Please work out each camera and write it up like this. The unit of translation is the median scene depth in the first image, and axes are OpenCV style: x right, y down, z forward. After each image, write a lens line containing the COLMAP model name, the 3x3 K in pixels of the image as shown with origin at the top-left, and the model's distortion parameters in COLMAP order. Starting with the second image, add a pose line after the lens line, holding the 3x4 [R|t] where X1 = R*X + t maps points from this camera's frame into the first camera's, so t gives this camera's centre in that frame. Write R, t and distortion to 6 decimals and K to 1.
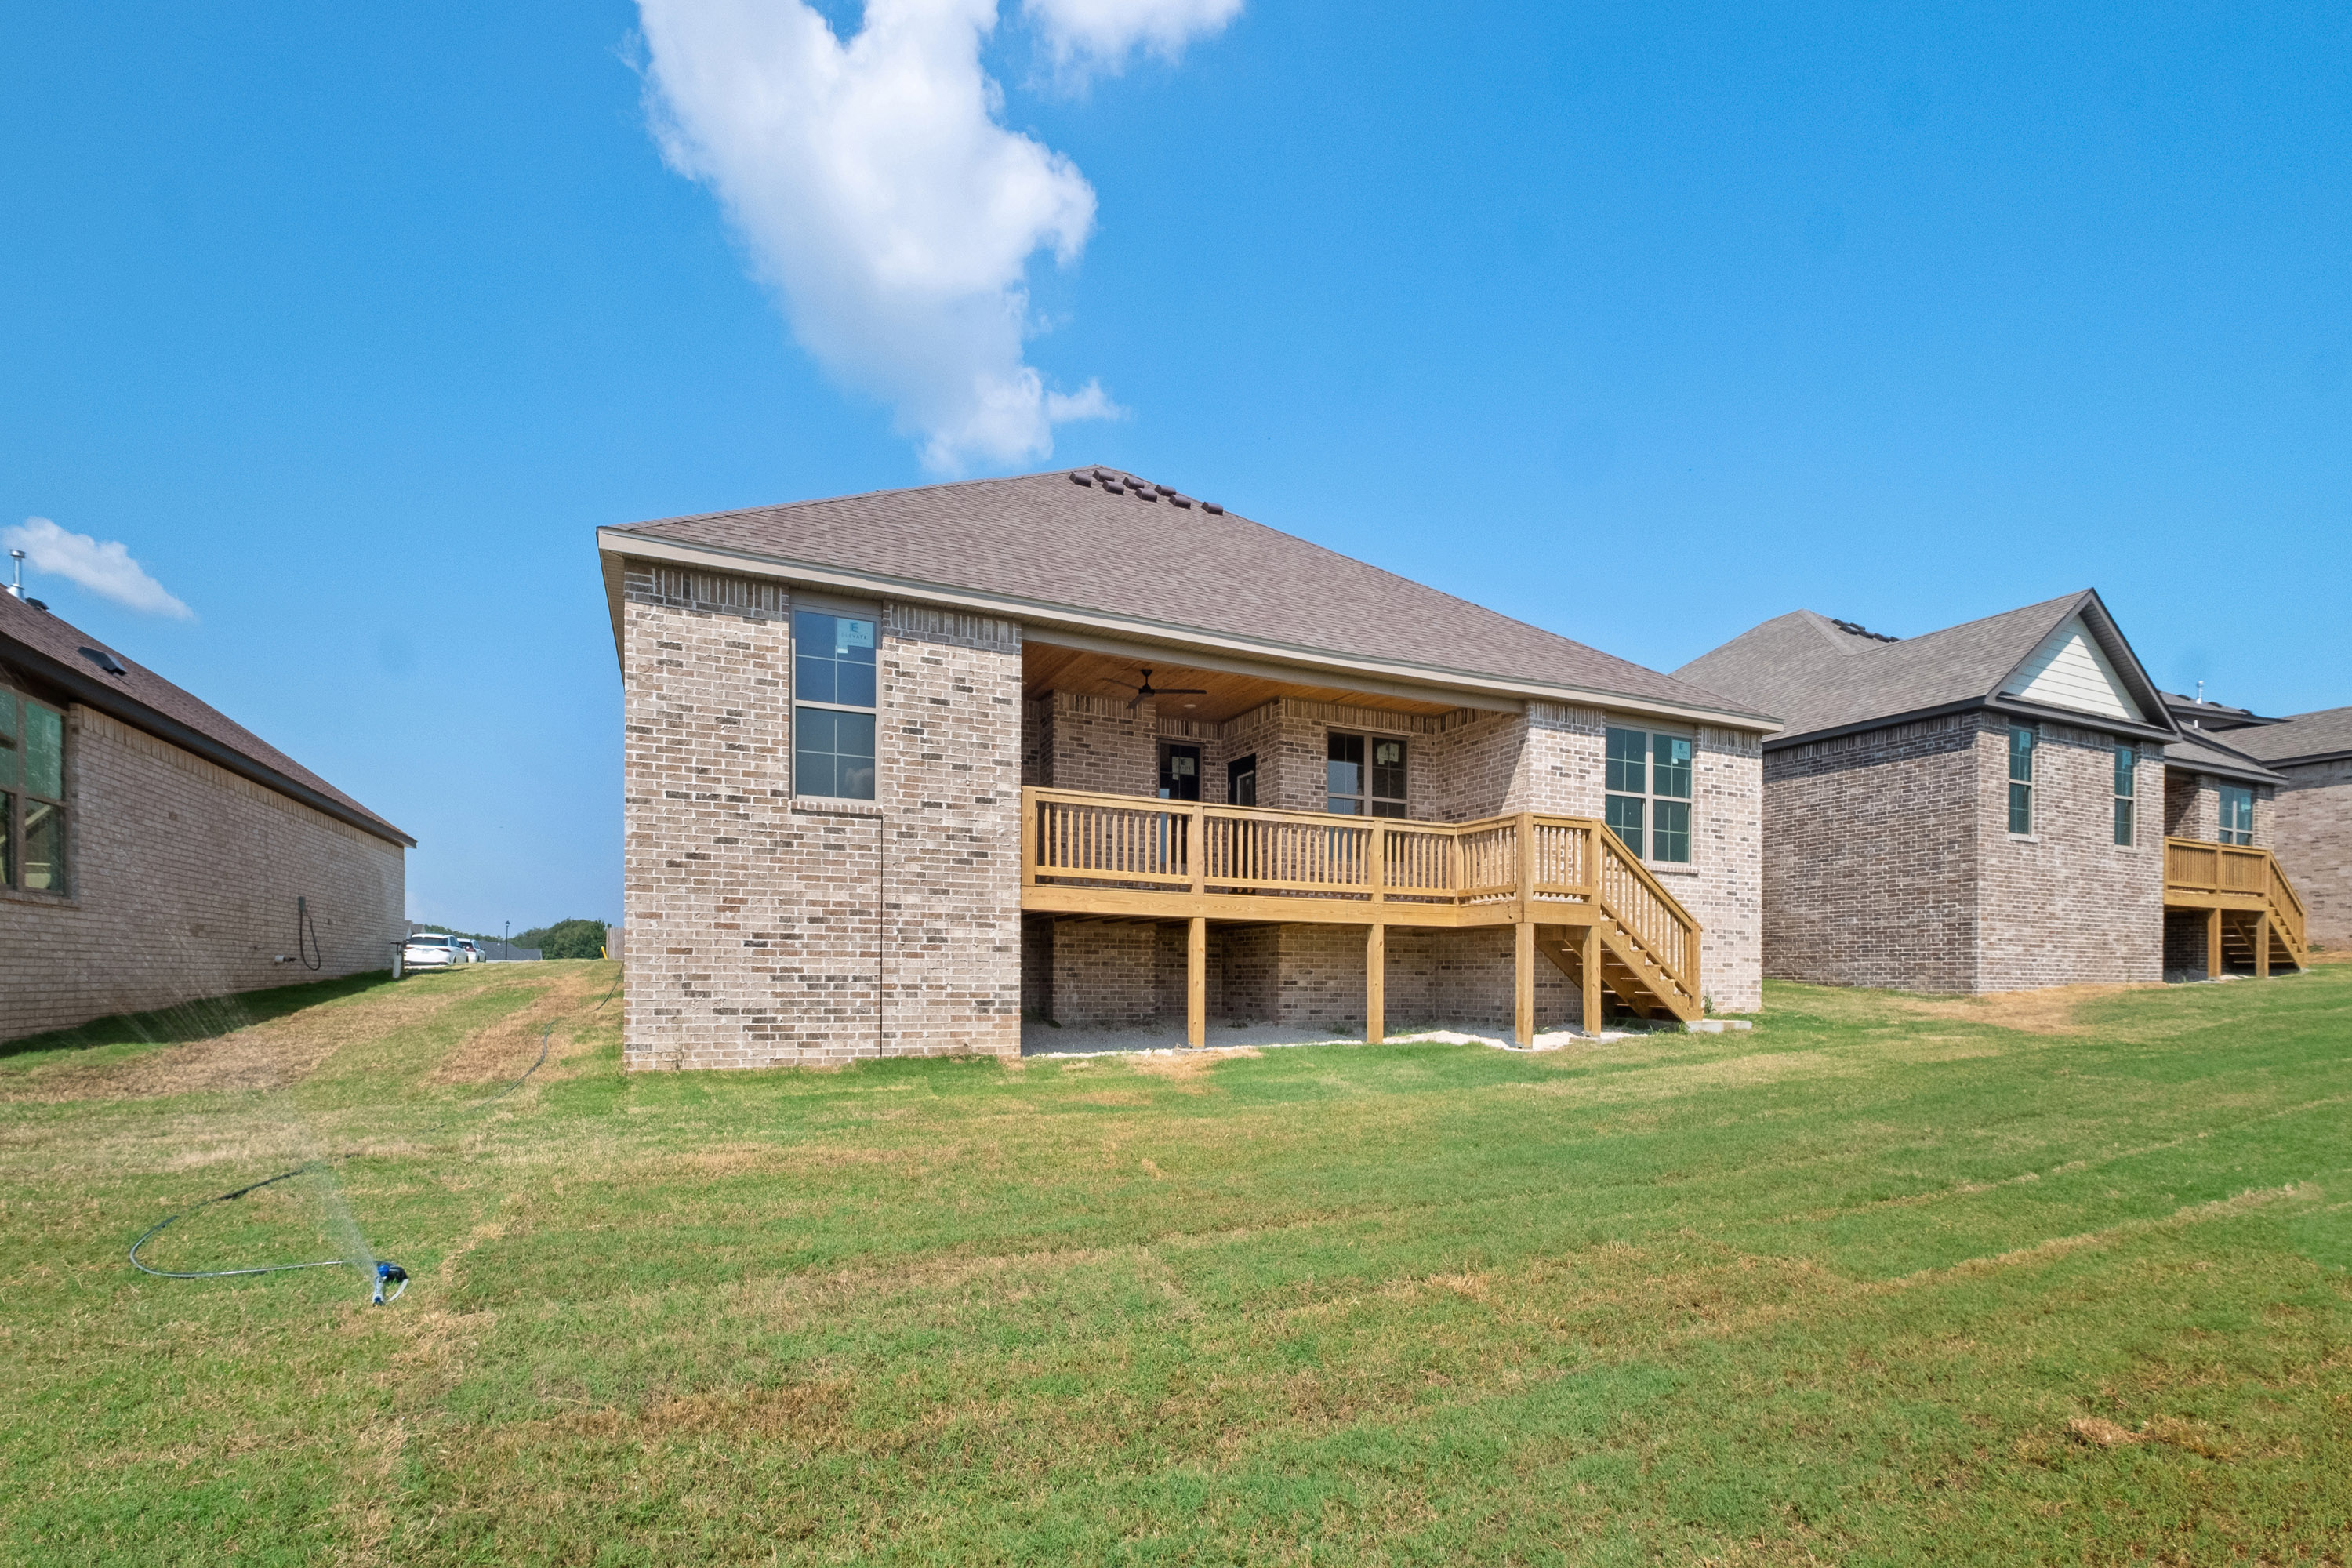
lens RADIAL K [[1035.0, 0, 1176.0], [0, 1035.0, 784.0], [0, 0, 1]] dist [-0.002929, -0.001288]
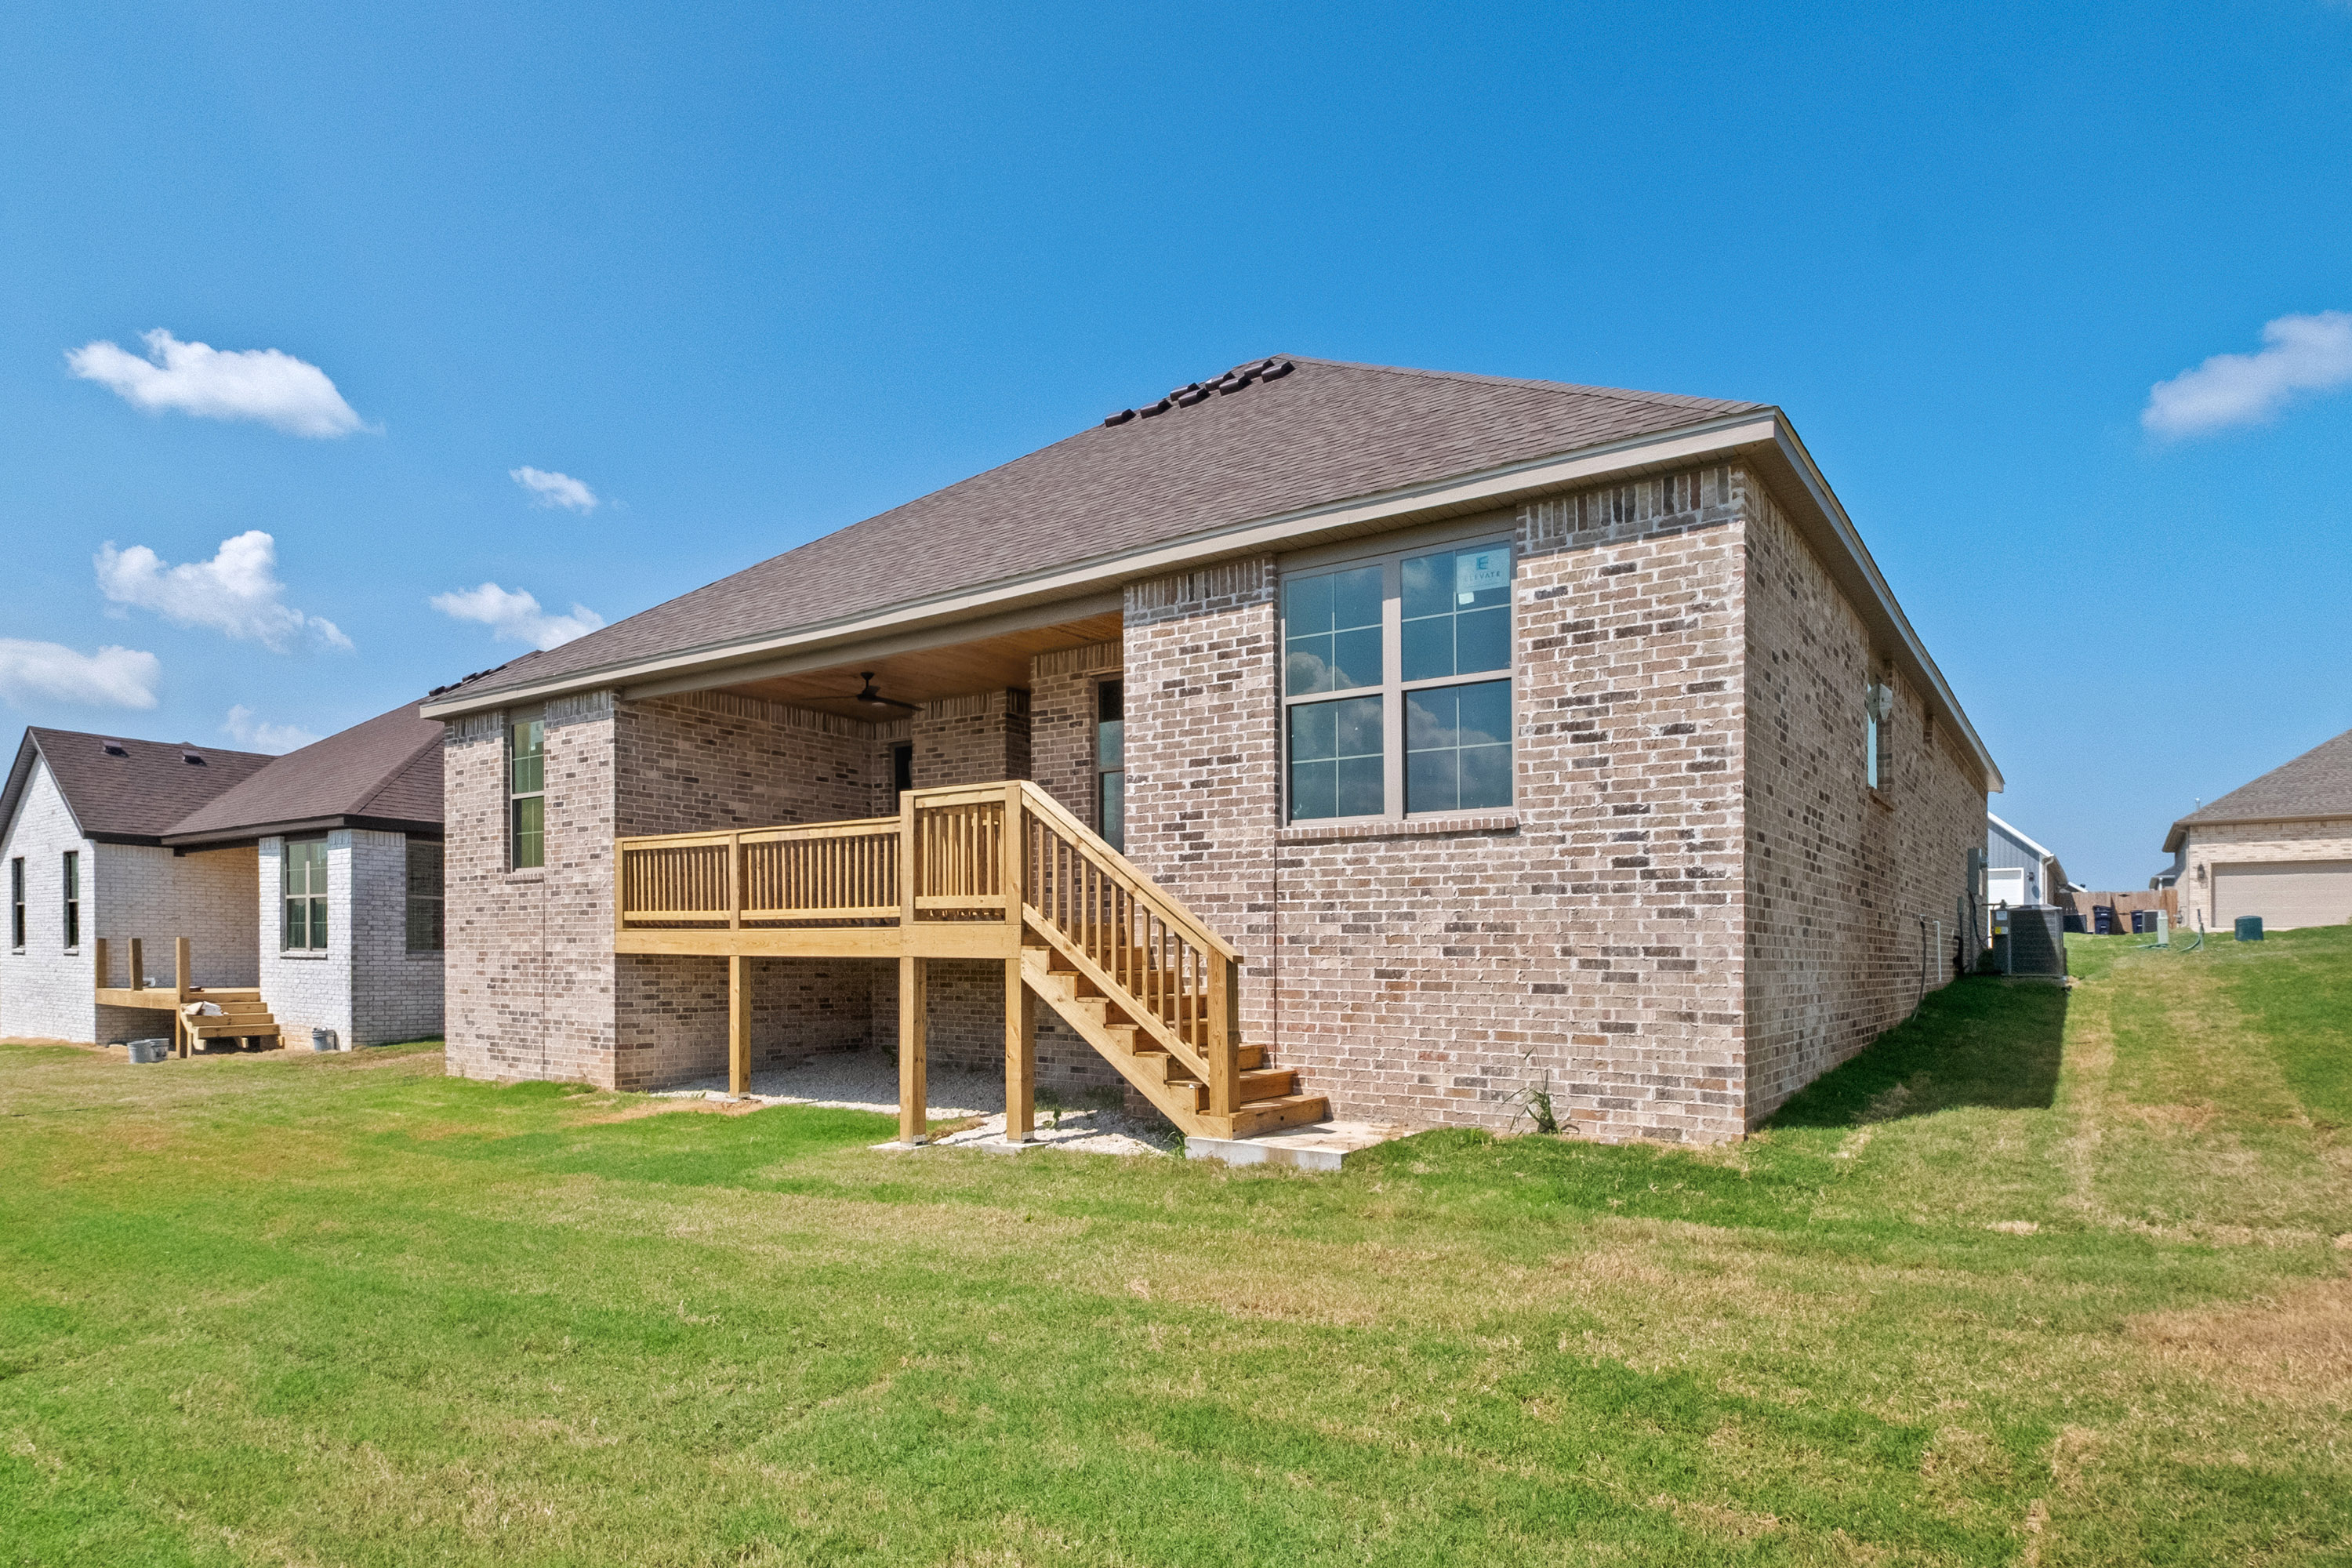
lens RADIAL K [[1035.0, 0, 1176.0], [0, 1035.0, 784.0], [0, 0, 1]] dist [-0.002929, -0.001288]
pose [[0.586832, -0.142941, -0.796992, 0.943714], [0.142758, 0.987140, -0.071930, 0.094947], [0.797024, -0.071566, 0.599692, 0.731479]]
